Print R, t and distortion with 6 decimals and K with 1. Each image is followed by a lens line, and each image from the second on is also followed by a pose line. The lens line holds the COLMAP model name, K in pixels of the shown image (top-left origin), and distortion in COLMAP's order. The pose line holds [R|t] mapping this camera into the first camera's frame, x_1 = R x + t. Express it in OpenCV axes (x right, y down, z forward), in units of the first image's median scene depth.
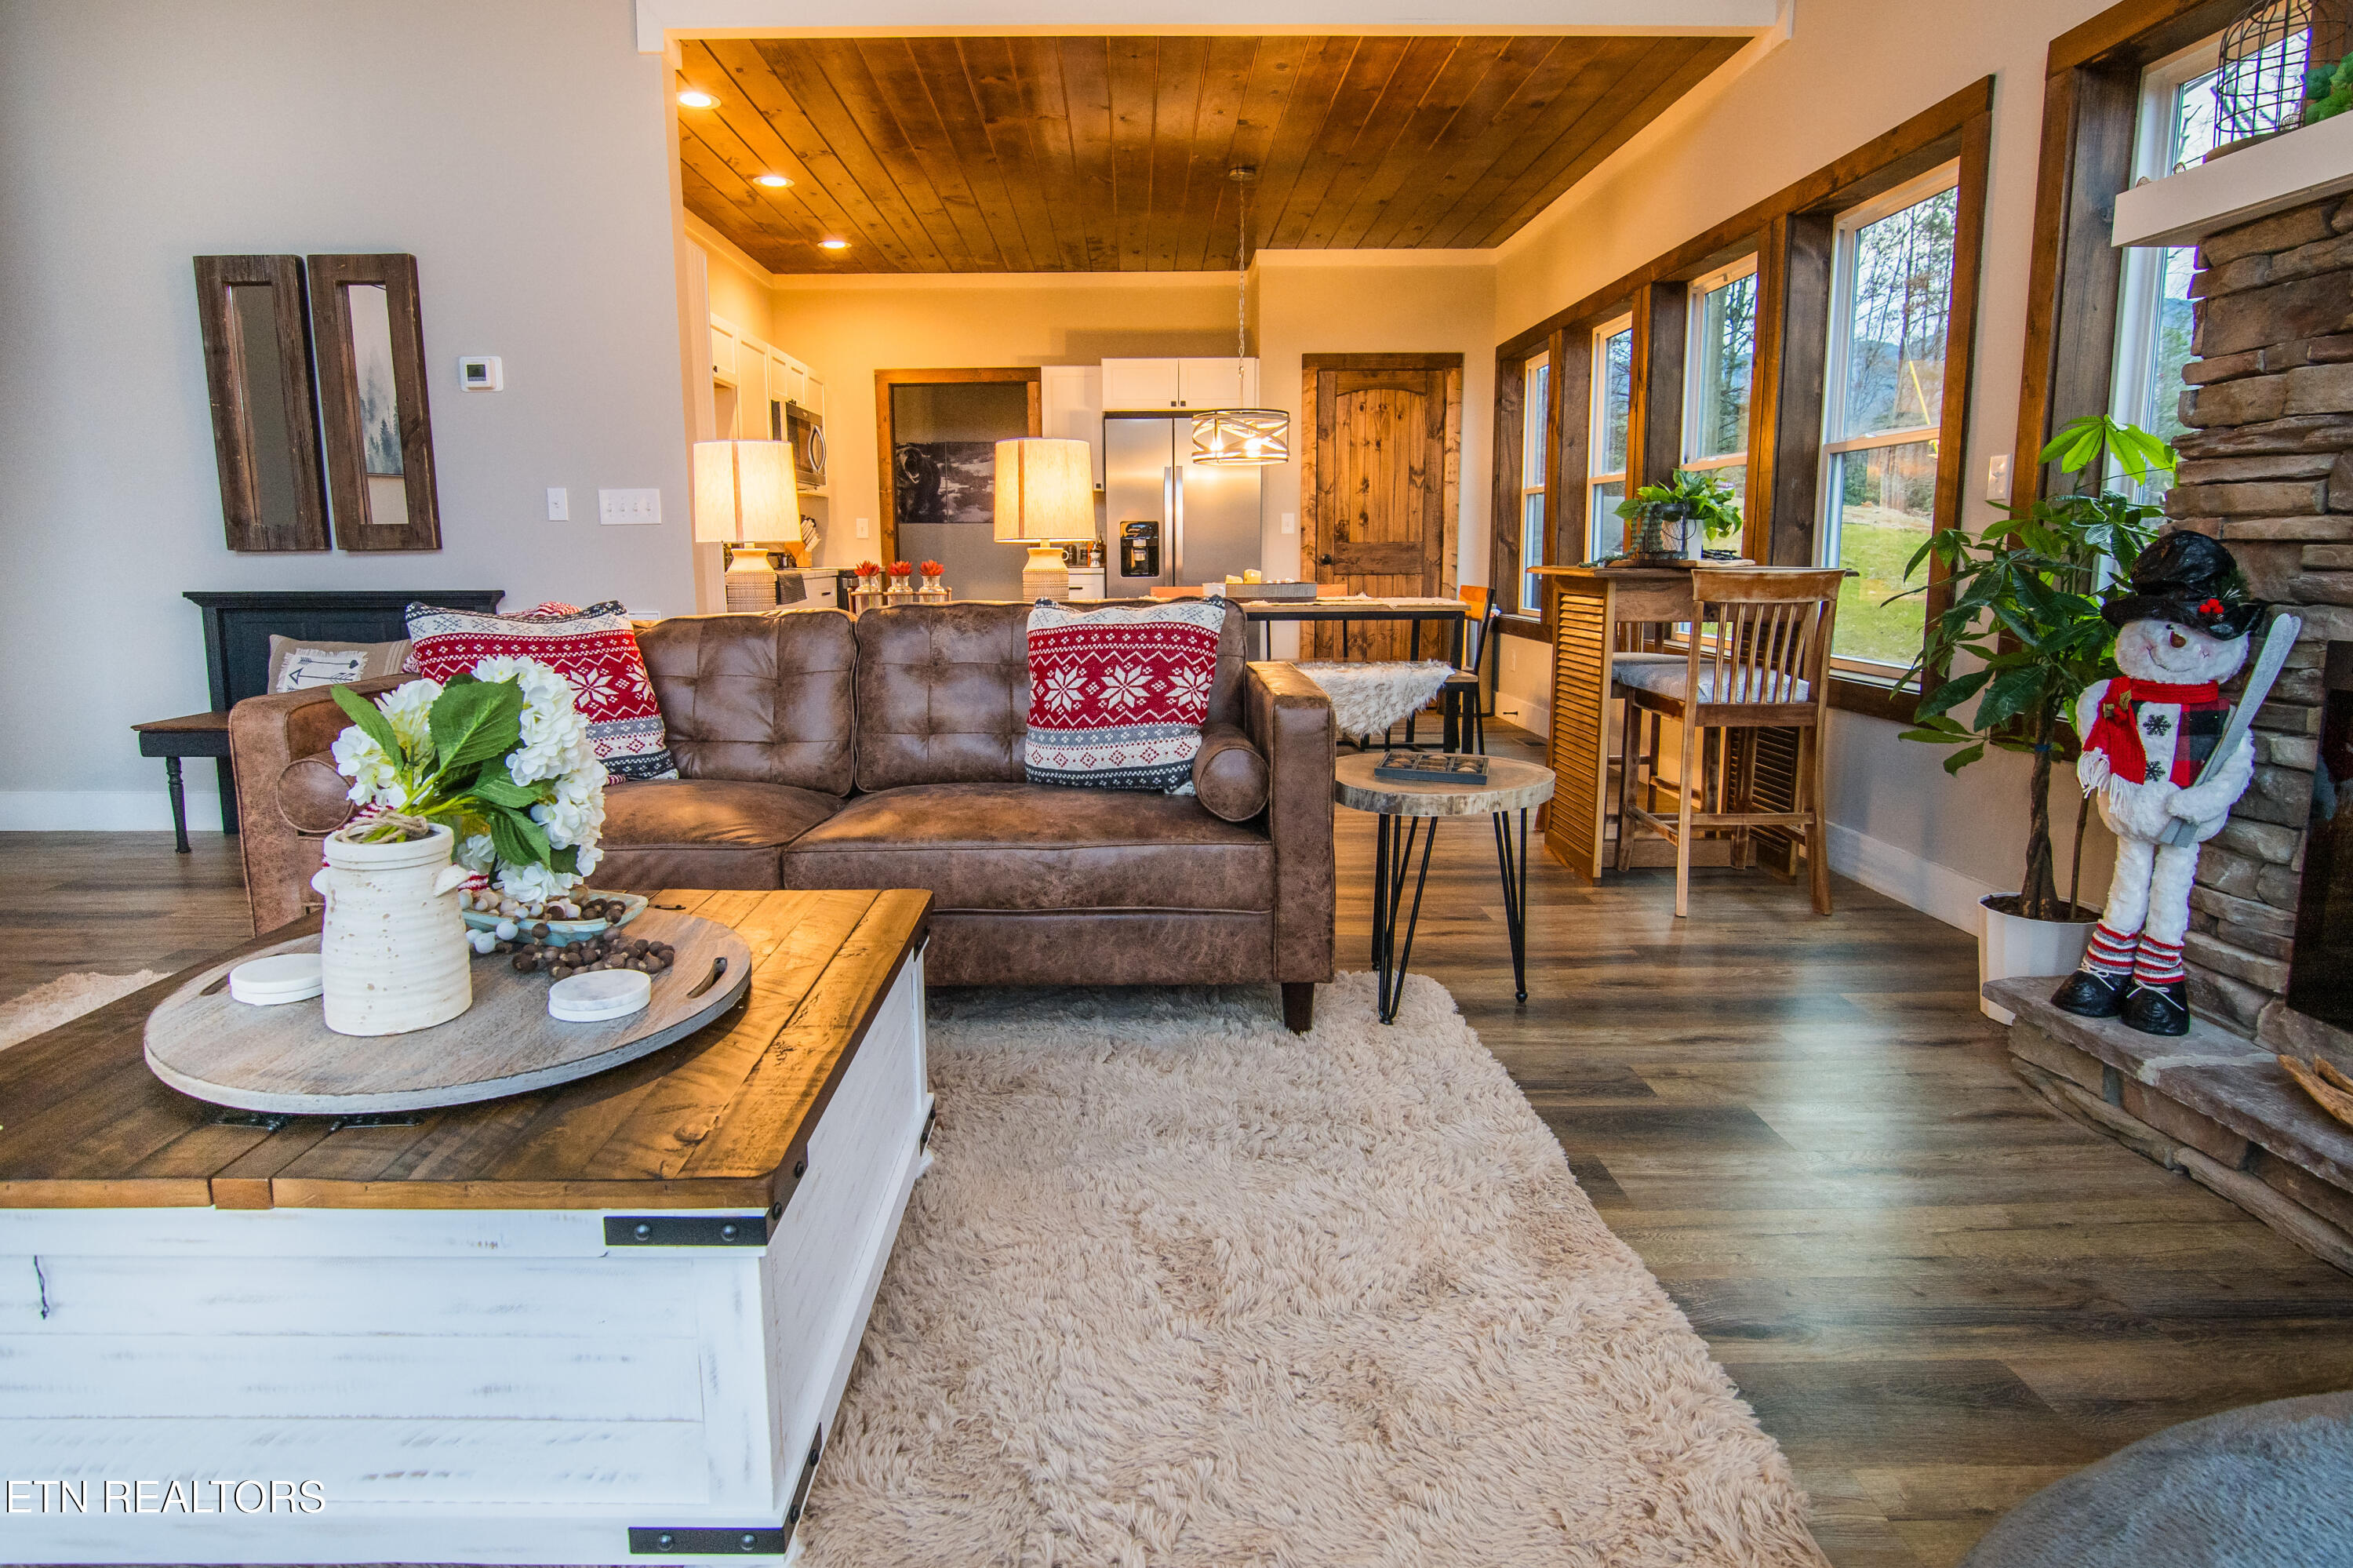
lens RADIAL K [[1225.3, 0, 1179.0], [0, 1225.3, 747.1], [0, 0, 1]] dist [-0.044103, 0.015835]
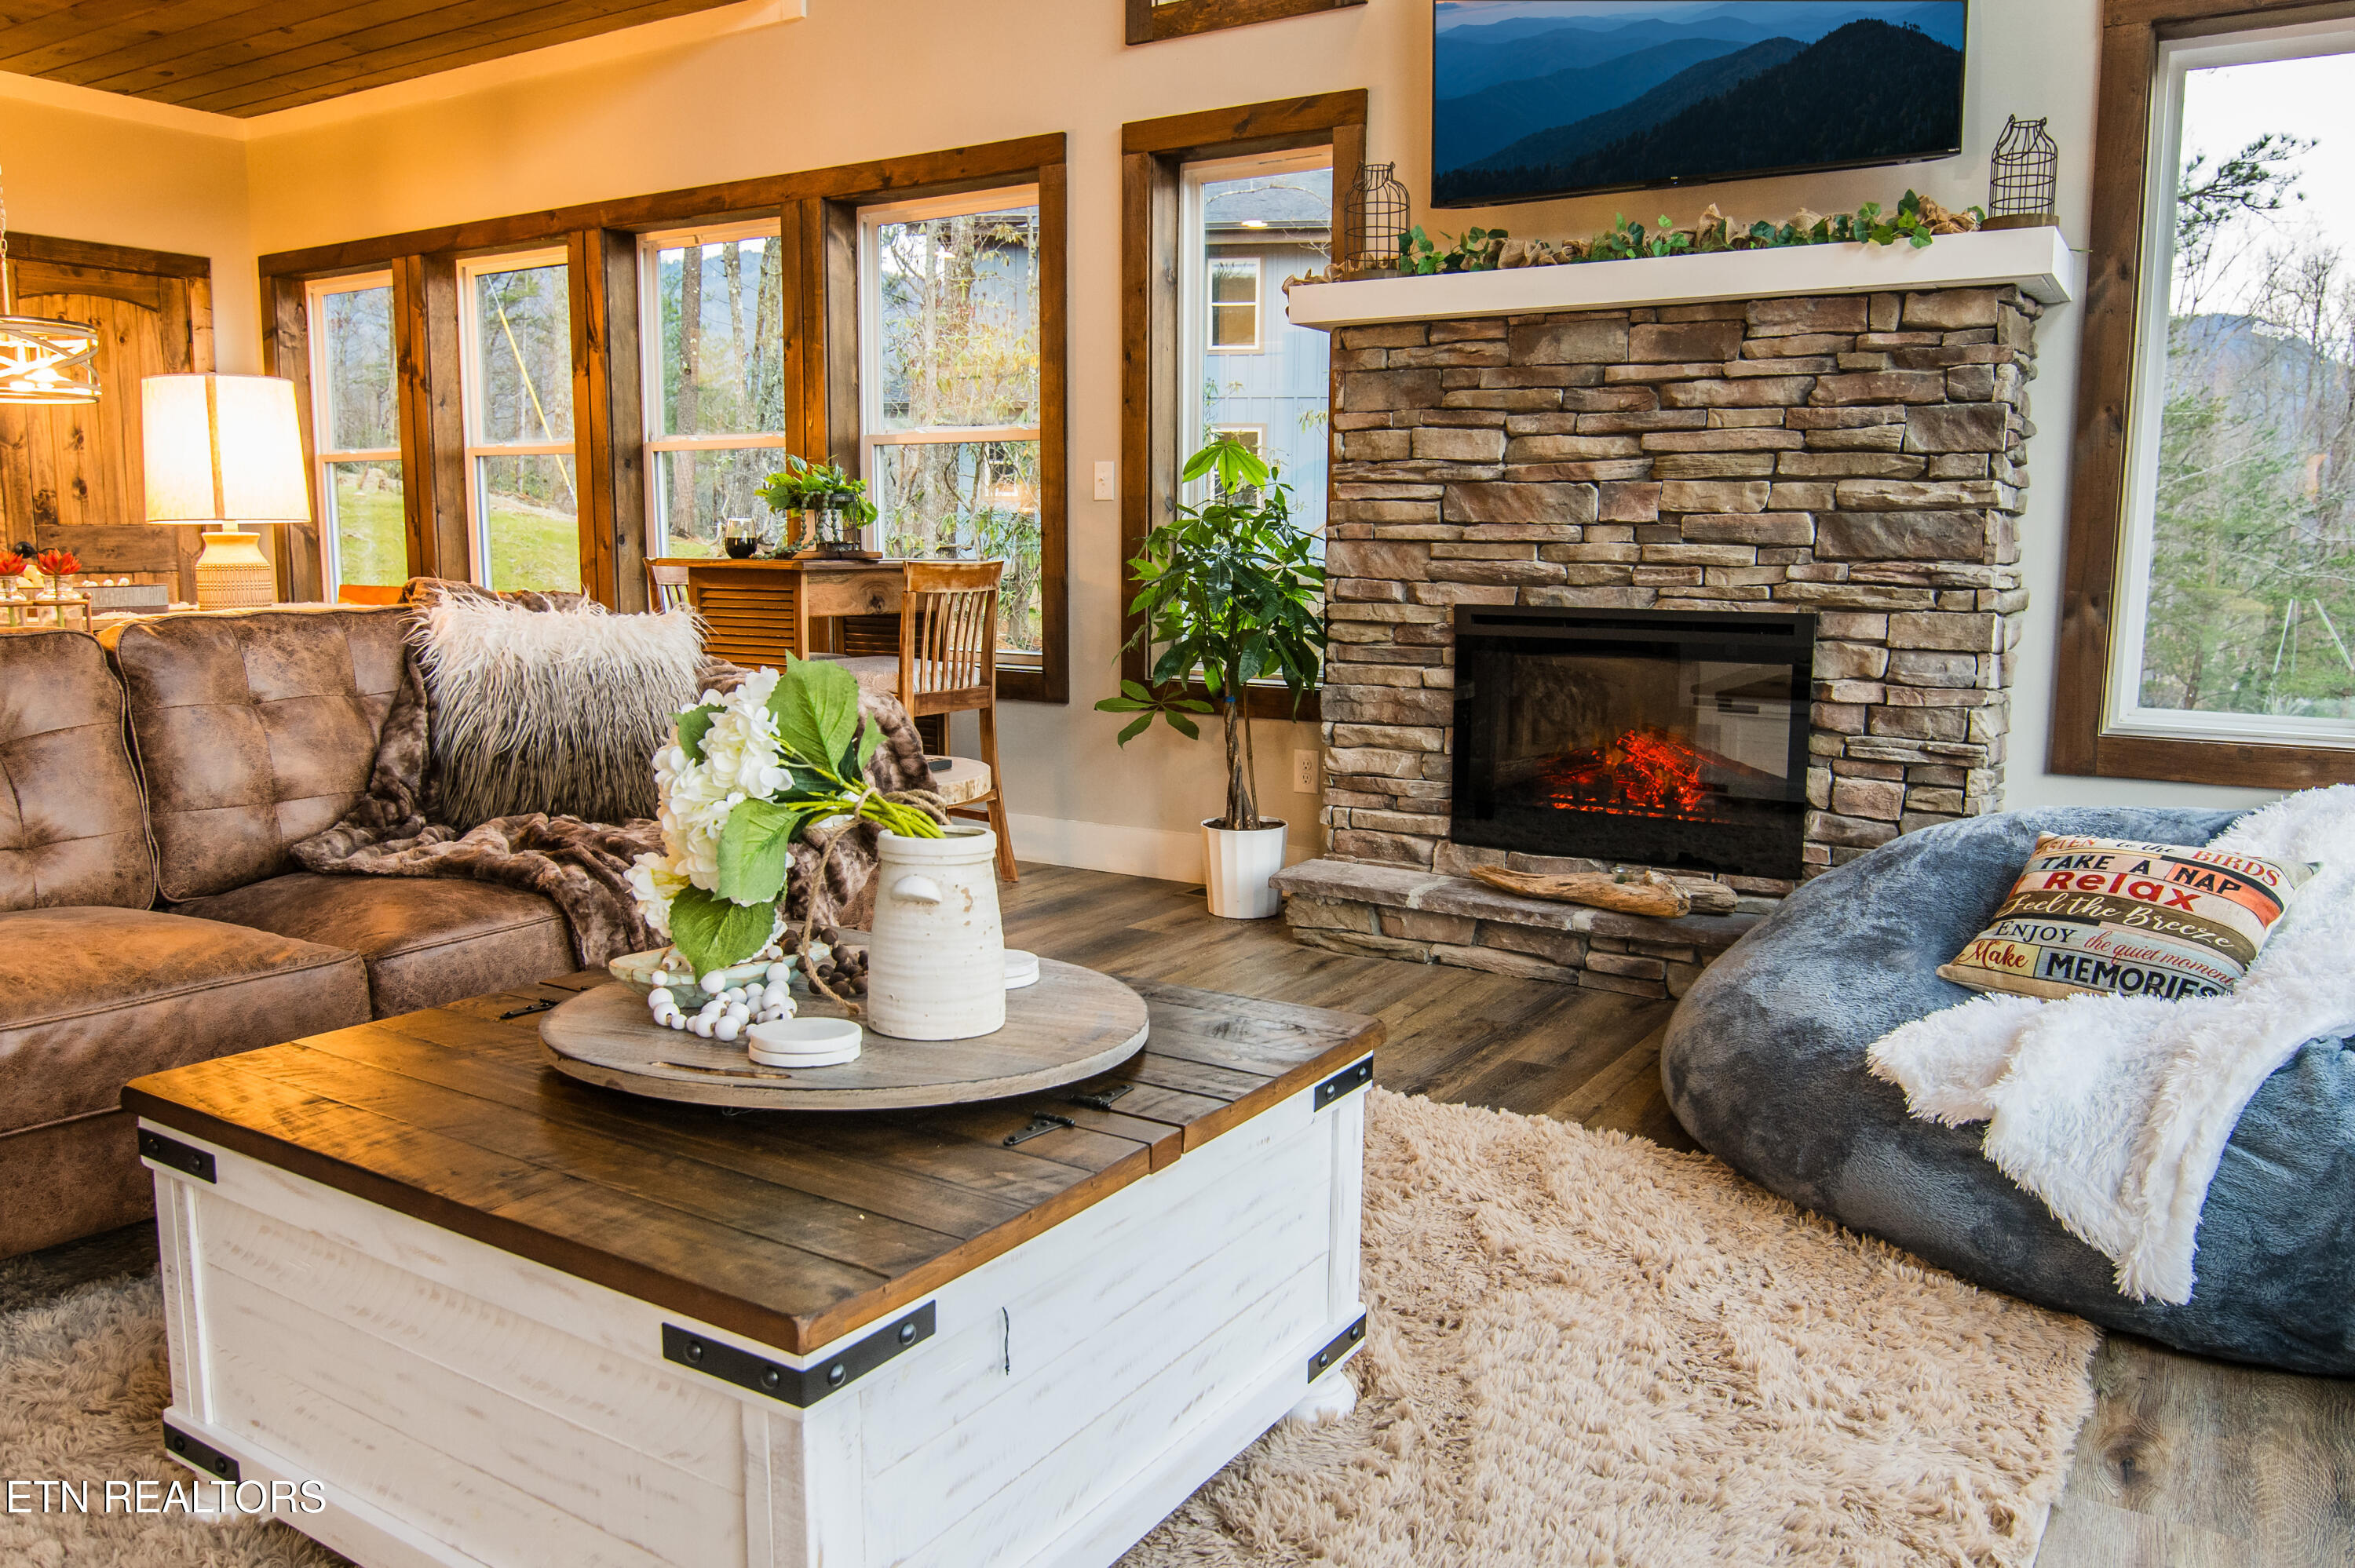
lens RADIAL K [[1654.2, 0, 1177.5], [0, 1654.2, 784.0], [0, 0, 1]] dist [-0.009764, -0.005325]
pose [[0.557995, -0.111027, 0.822384, -0.950942], [0.120902, 0.991312, 0.051800, -0.009798], [-0.820990, 0.070523, 0.566570, 0.071732]]
